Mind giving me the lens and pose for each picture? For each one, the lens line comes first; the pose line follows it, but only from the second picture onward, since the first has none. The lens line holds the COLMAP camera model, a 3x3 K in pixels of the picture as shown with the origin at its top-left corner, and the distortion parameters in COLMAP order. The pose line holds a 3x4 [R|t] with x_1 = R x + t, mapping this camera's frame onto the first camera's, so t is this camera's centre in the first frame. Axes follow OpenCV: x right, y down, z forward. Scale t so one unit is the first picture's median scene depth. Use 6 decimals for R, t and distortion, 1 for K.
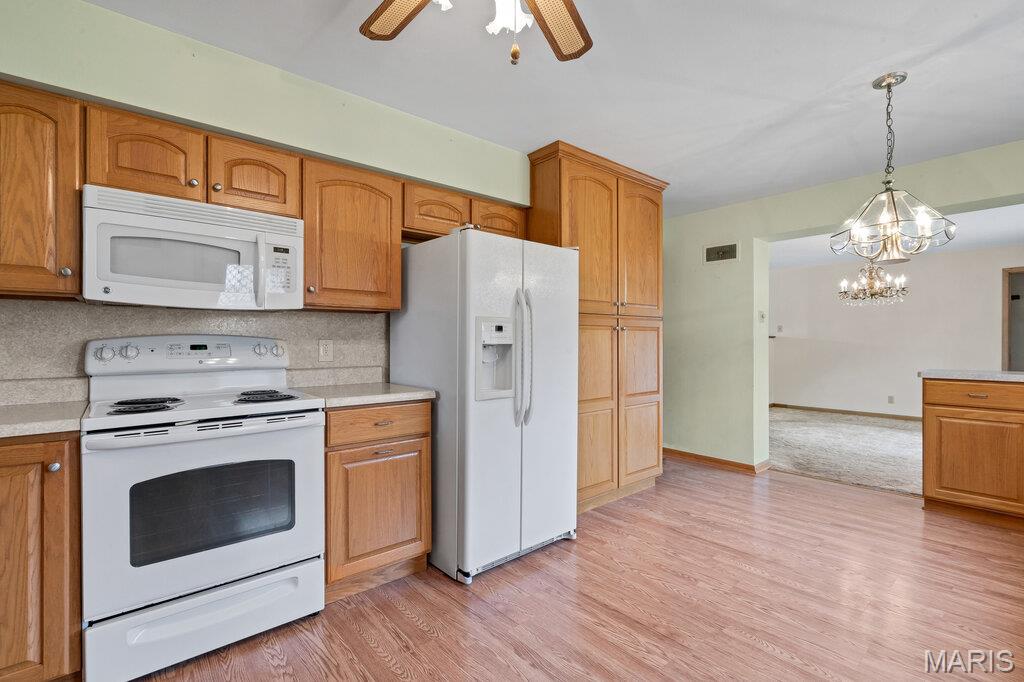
lens RADIAL K [[467.4, 0, 510.9], [0, 467.4, 338.7], [0, 0, 1]] dist [0.000896, 0.000484]
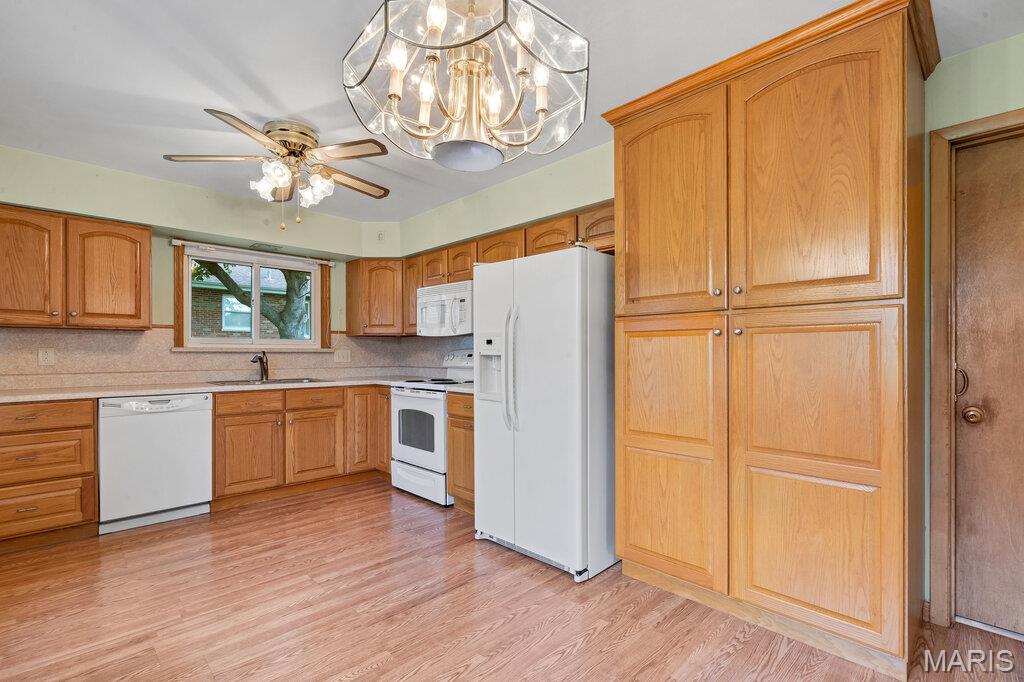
lens RADIAL K [[467.4, 0, 508.8], [0, 467.4, 352.6], [0, 0, 1]] dist [0.000896, 0.000484]
pose [[0.062087, 0.001453, -0.998070, 1.186789], [0.004826, 0.999987, 0.001756, 0.003510], [0.998059, -0.004926, 0.062079, 0.987357]]
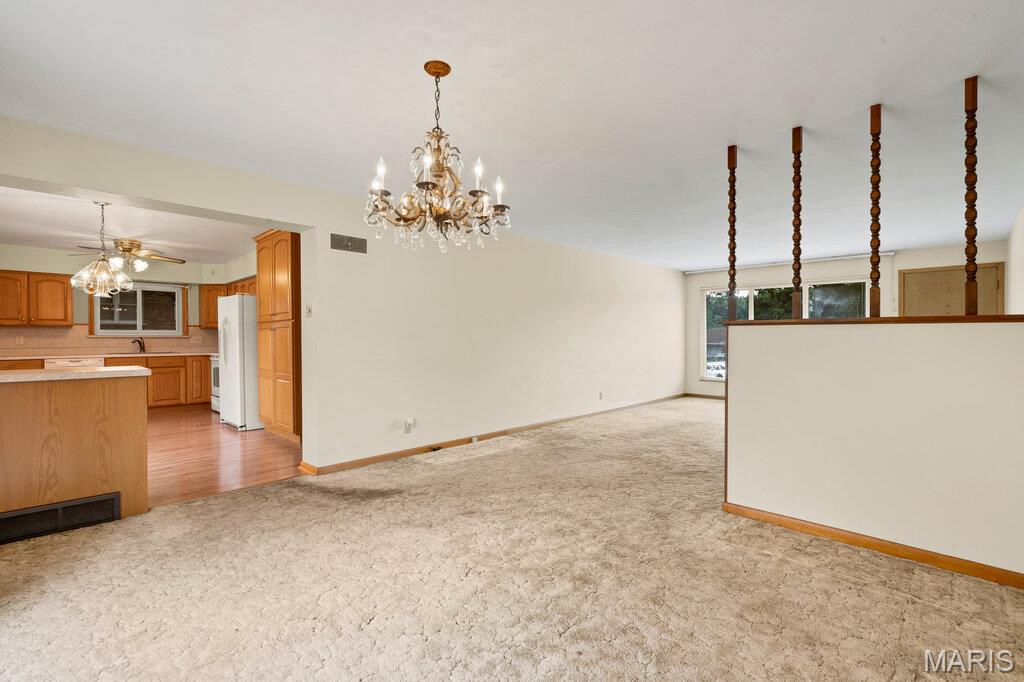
lens RADIAL K [[467.4, 0, 514.3], [0, 467.4, 341.0], [0, 0, 1]] dist [0.000896, 0.000484]
pose [[0.085703, 0.008720, -0.996283, 2.836999], [0.006375, 0.999936, 0.009300, 0.010652], [0.996300, -0.007149, 0.085642, 2.481928]]
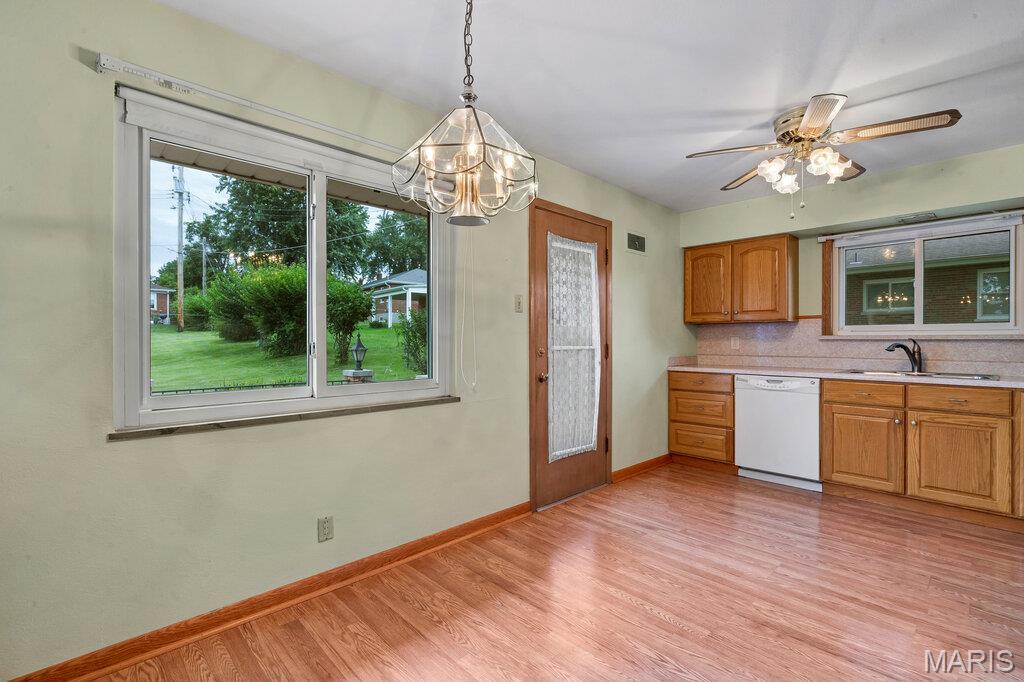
lens RADIAL K [[467.4, 0, 511.1], [0, 467.4, 338.5], [0, 0, 1]] dist [0.000896, 0.000484]
pose [[-0.998443, 0.000541, -0.055782, 0.768848], [0.001009, 0.999964, -0.008366, 0.007483], [0.055775, -0.008410, -0.998408, 1.630935]]
